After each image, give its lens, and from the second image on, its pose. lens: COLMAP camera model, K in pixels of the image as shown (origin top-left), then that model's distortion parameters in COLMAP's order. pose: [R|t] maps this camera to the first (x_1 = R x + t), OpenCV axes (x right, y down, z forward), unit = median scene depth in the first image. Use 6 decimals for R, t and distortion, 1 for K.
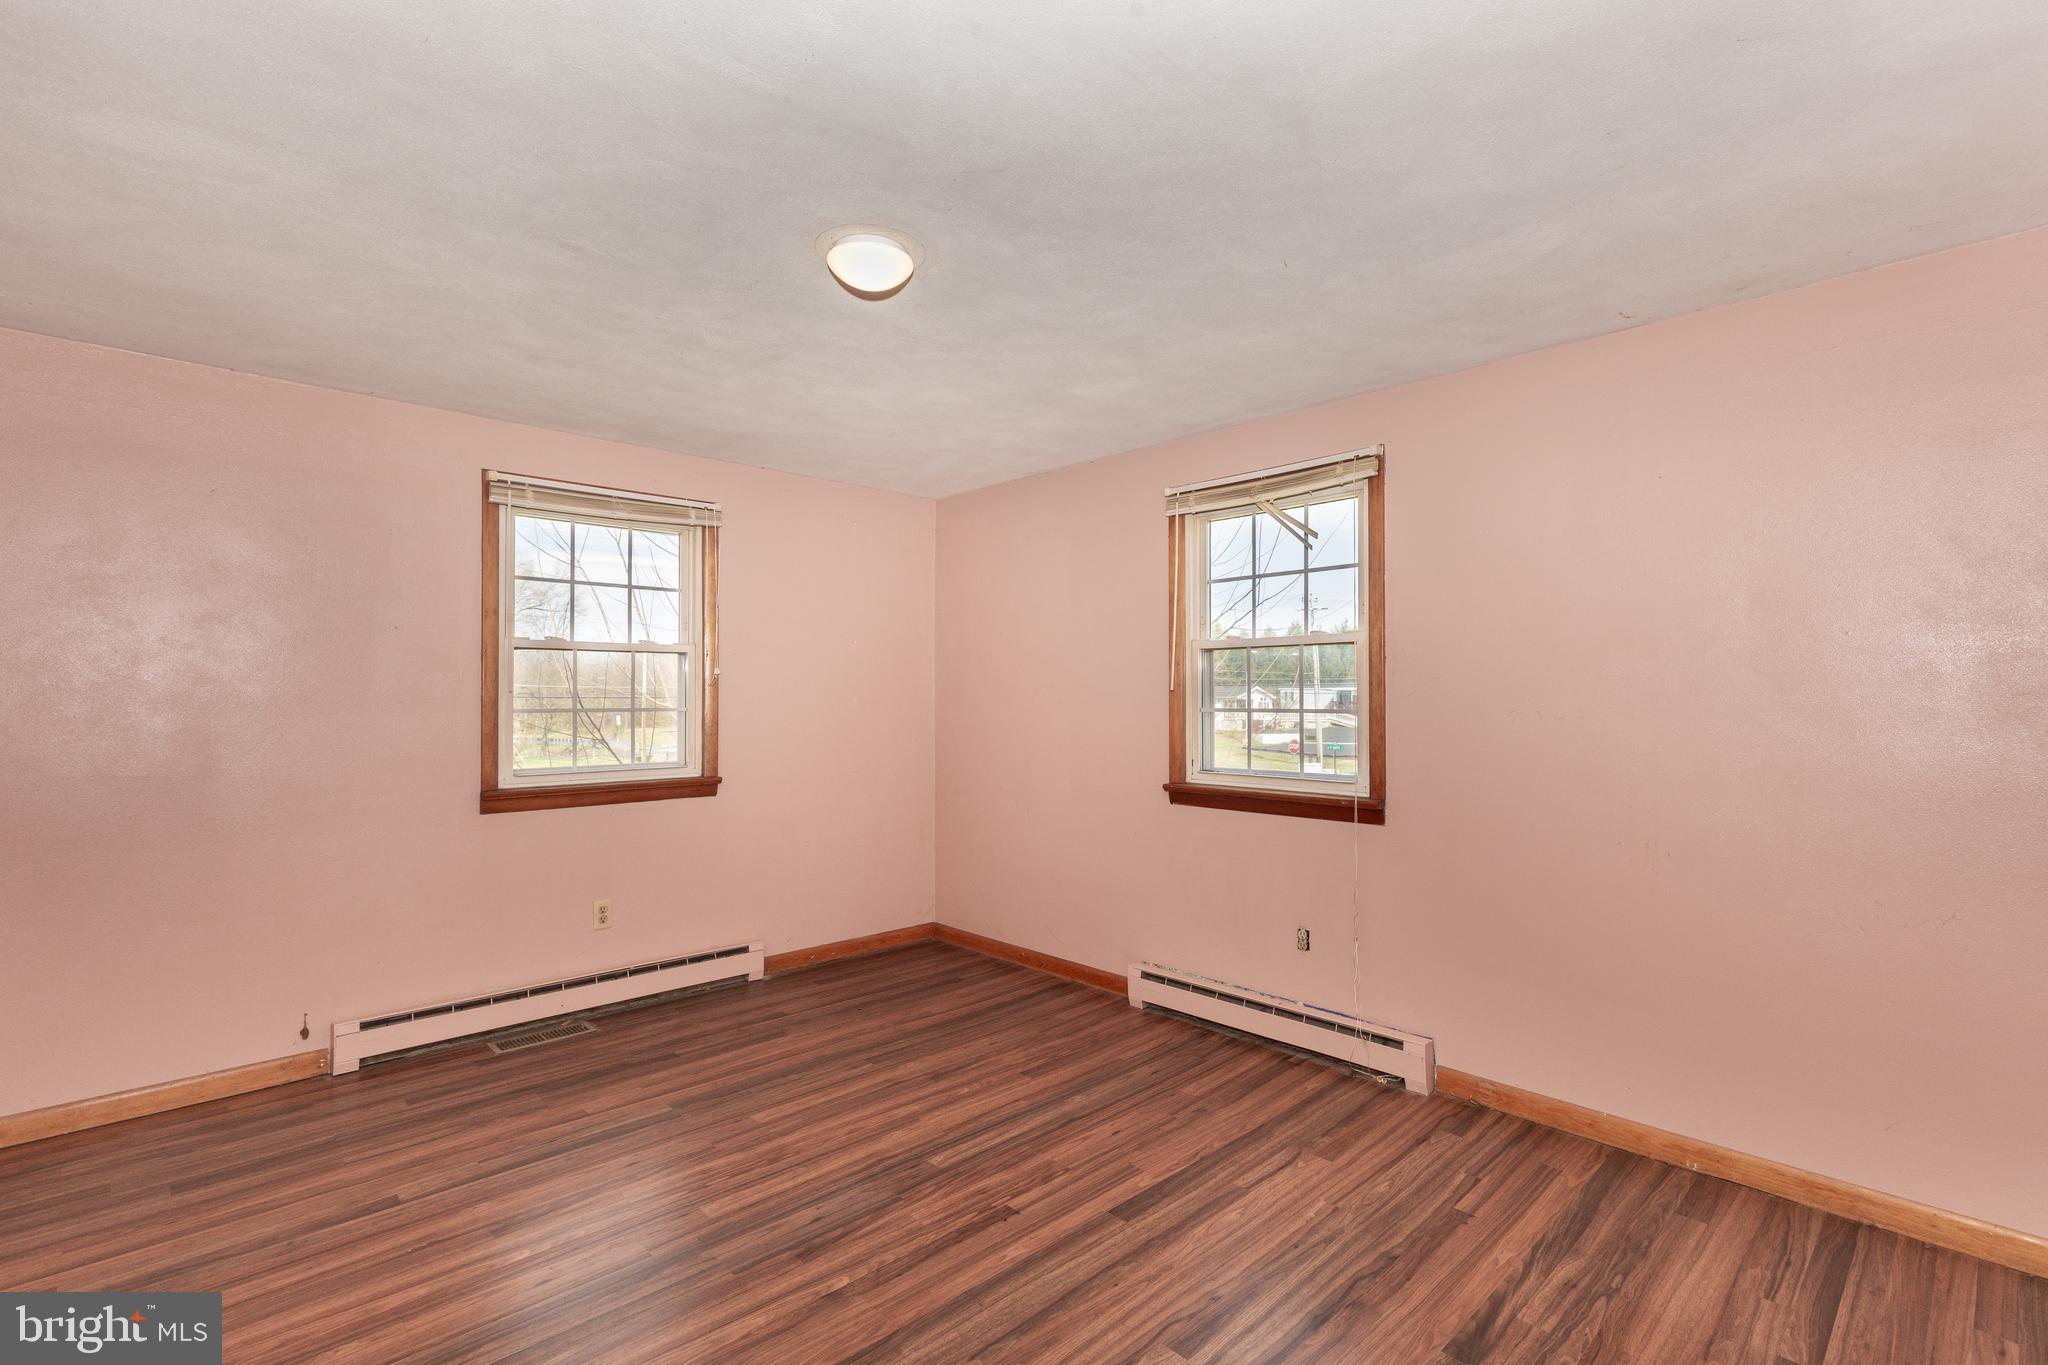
lens RADIAL K [[937.0, 0, 1026.7], [0, 937.0, 687.6], [0, 0, 1]] dist [0.003487, 0.000227]
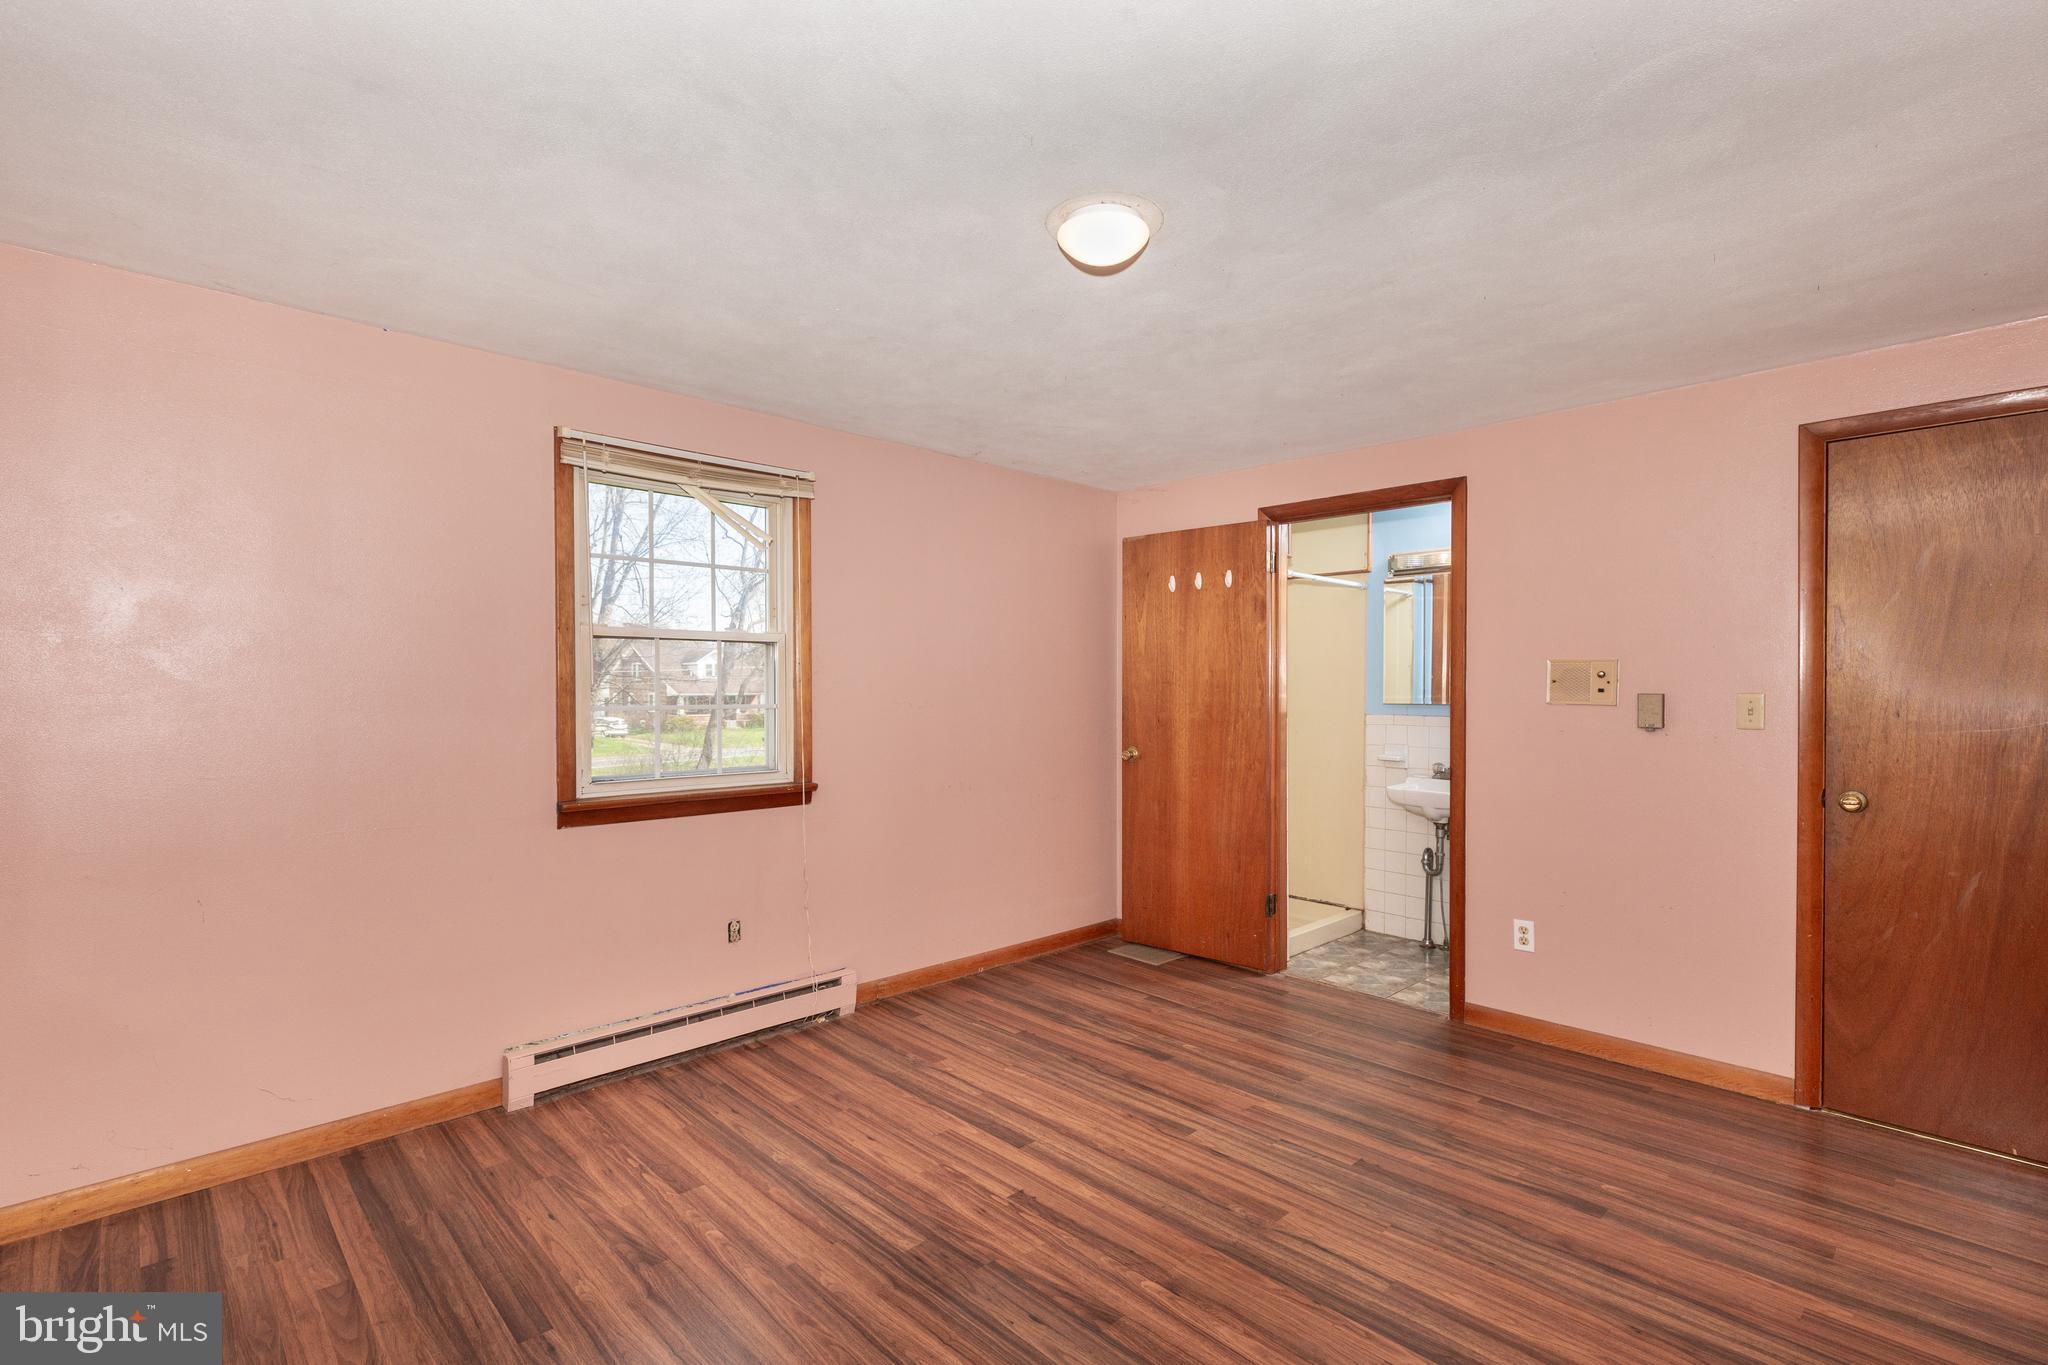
lens RADIAL K [[937.0, 0, 1016.0], [0, 937.0, 692.2], [0, 0, 1]] dist [0.003487, 0.000227]
pose [[0.009367, -0.005134, 0.999943, -0.853748], [-0.007739, 0.999956, 0.005207, 0.002776], [-0.999926, -0.007787, 0.009326, 0.819266]]
